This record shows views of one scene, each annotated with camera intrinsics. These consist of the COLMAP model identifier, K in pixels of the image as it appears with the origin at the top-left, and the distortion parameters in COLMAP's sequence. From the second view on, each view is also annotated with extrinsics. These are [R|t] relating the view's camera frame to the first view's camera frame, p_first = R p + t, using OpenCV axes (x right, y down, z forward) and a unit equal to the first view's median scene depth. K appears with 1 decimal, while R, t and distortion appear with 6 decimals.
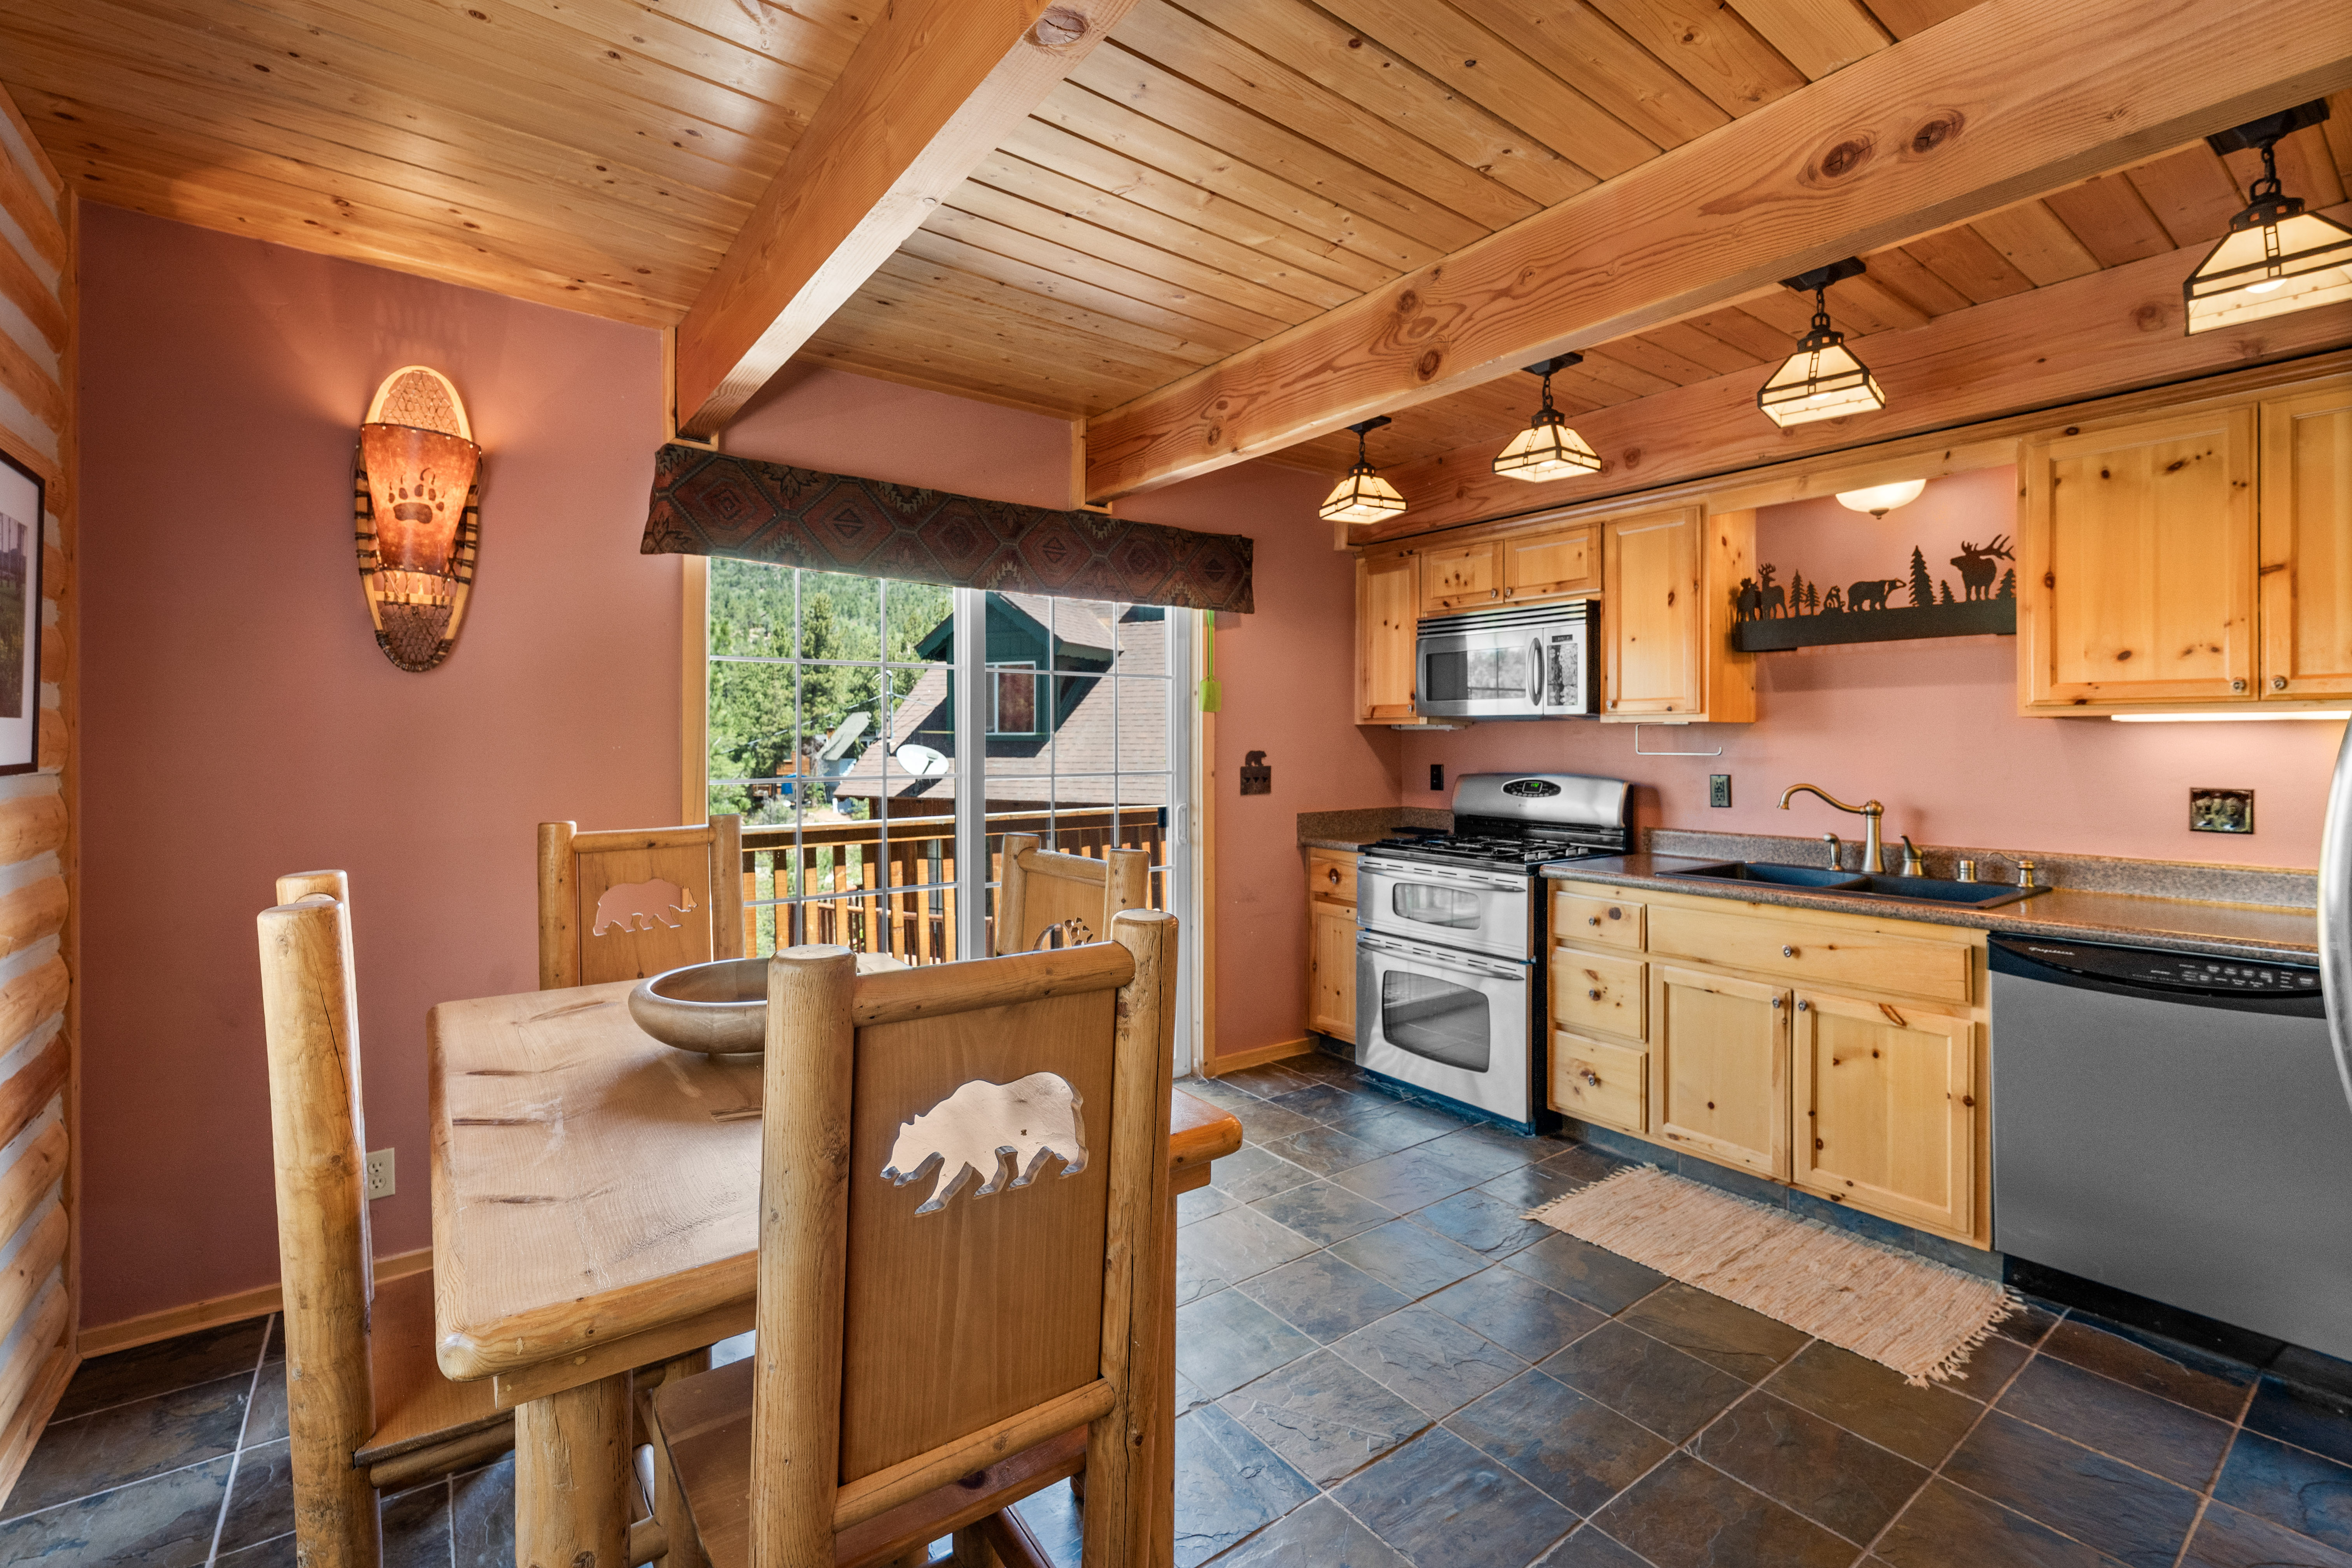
lens RADIAL K [[1030.7, 0, 1173.0], [0, 1030.7, 725.7], [0, 0, 1]] dist [-0.016908, 0.000837]
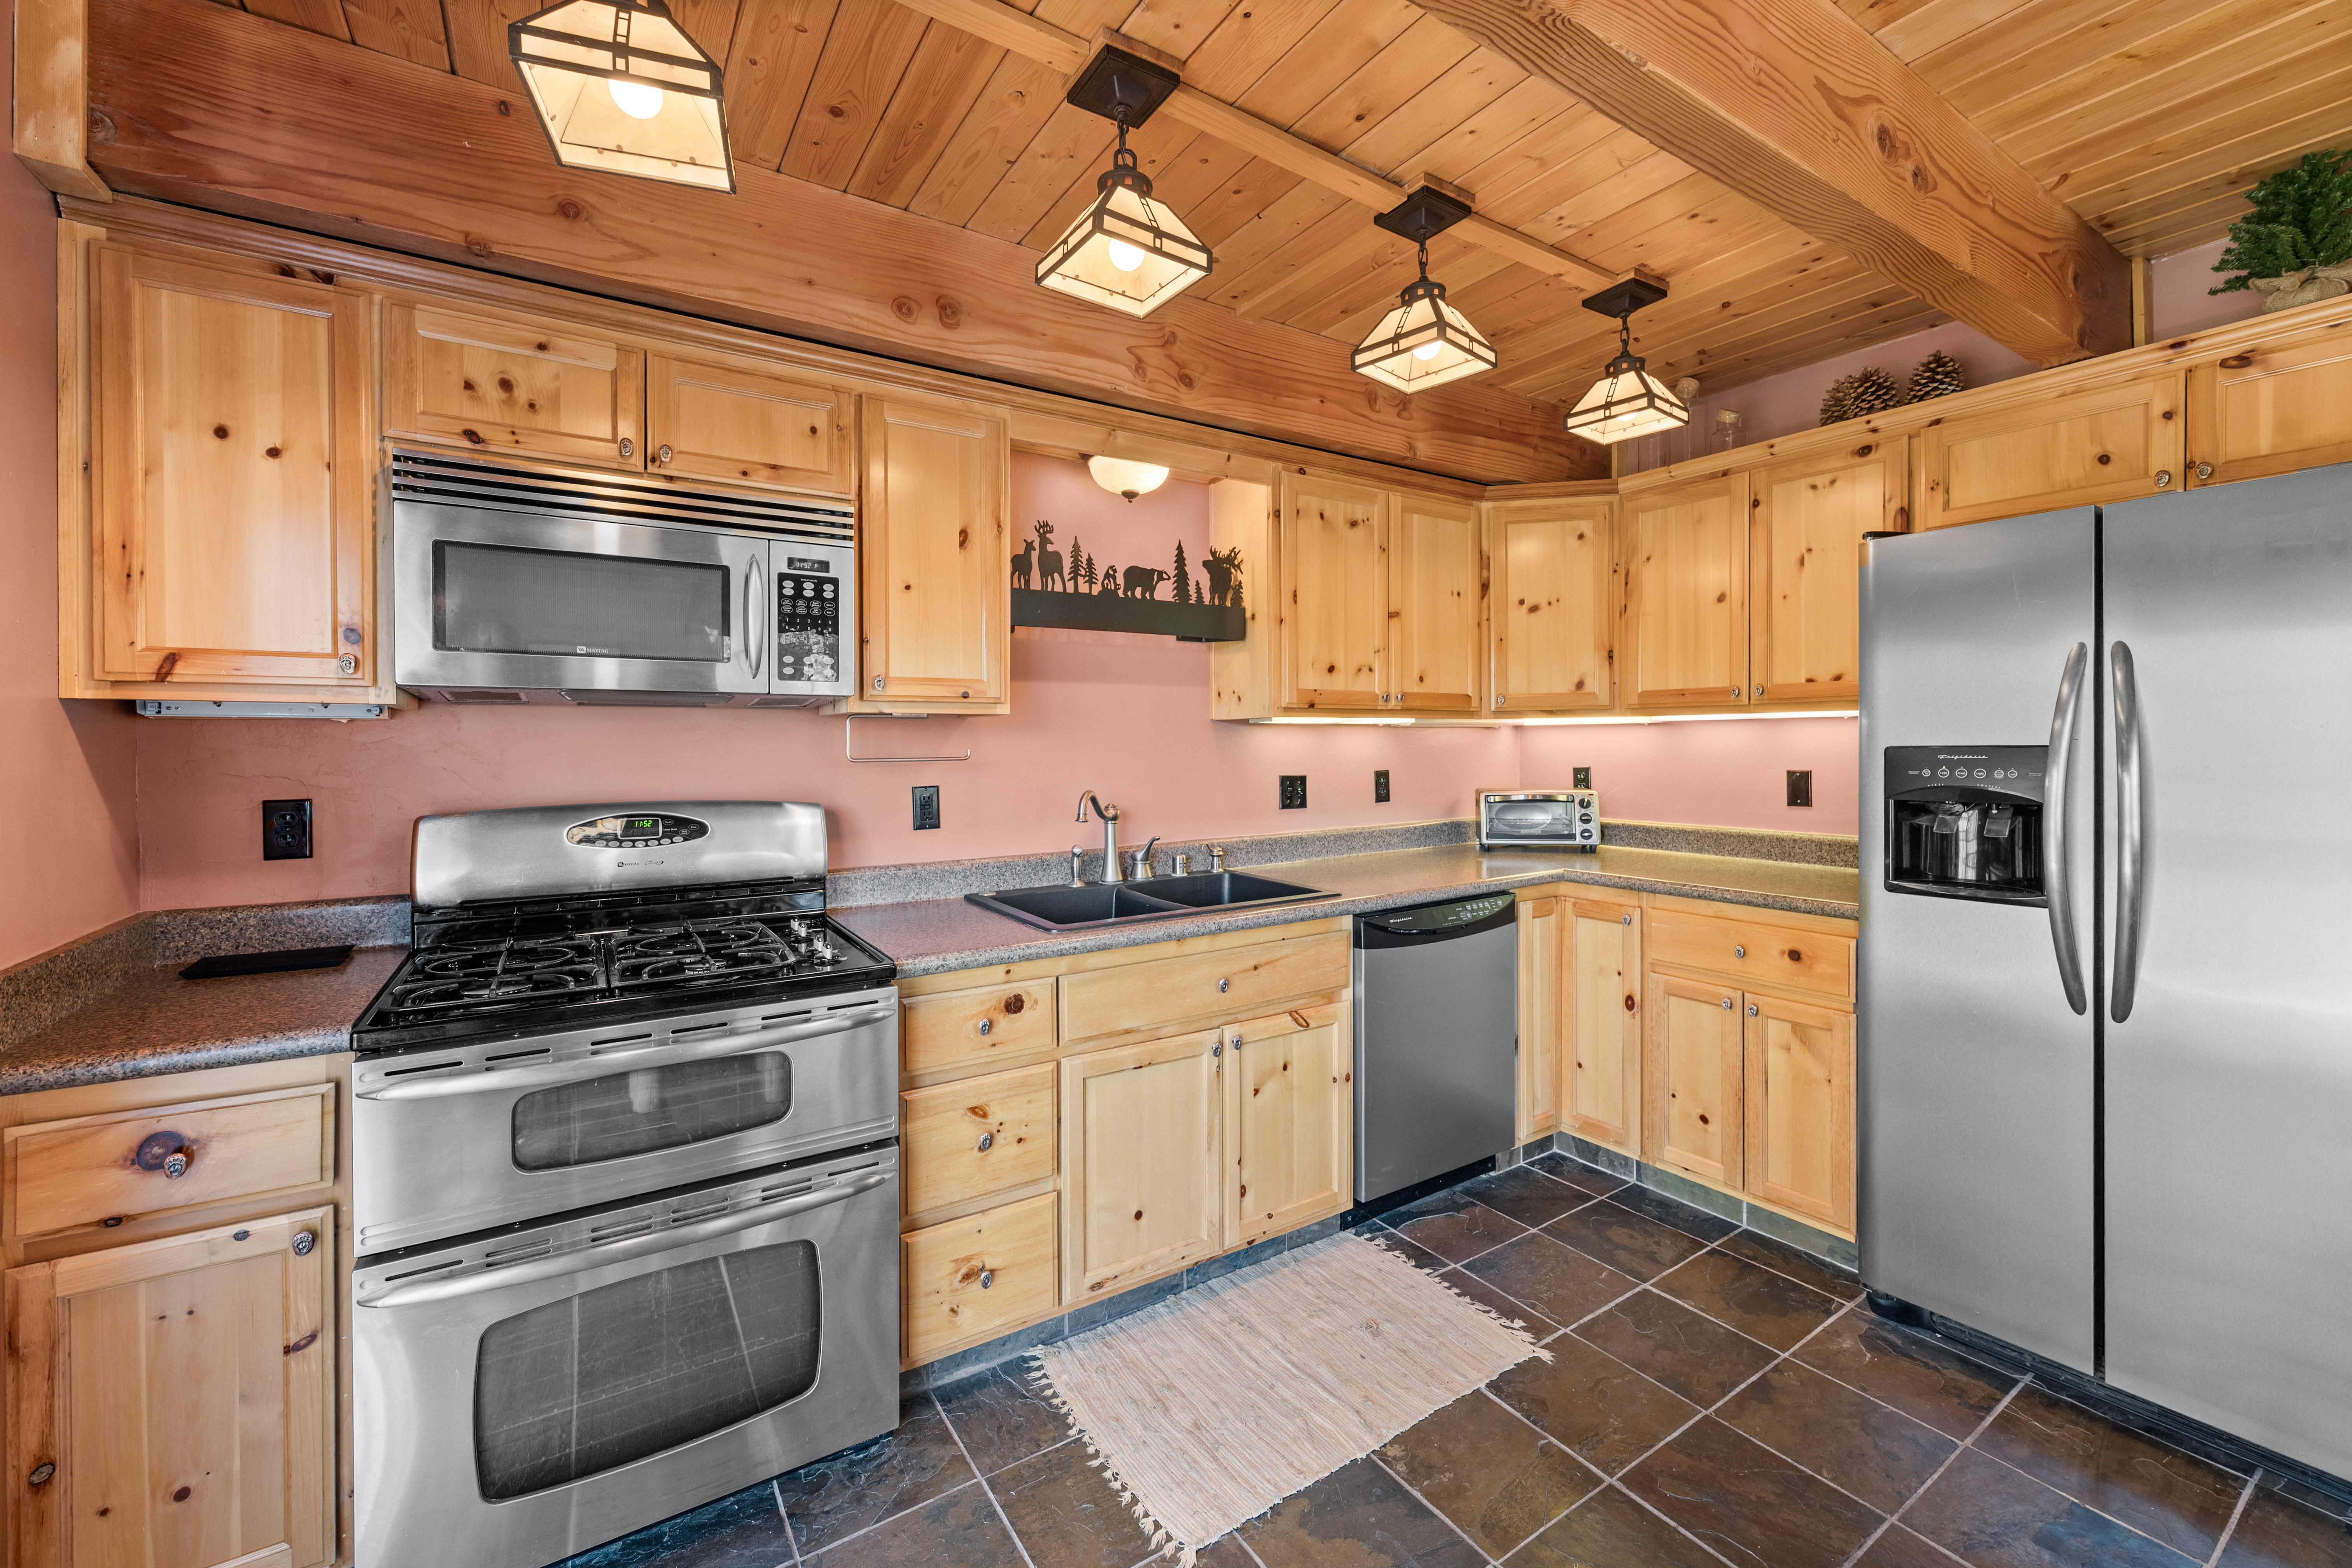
lens RADIAL K [[945.8, 0, 1169.7], [0, 945.8, 753.7], [0, 0, 1]] dist [0.000261, 0.000100]
pose [[0.064684, -0.014641, 0.997798, -0.171113], [-0.008591, 0.999847, 0.015228, 0.013784], [-0.997869, -0.009557, 0.064548, 0.910840]]
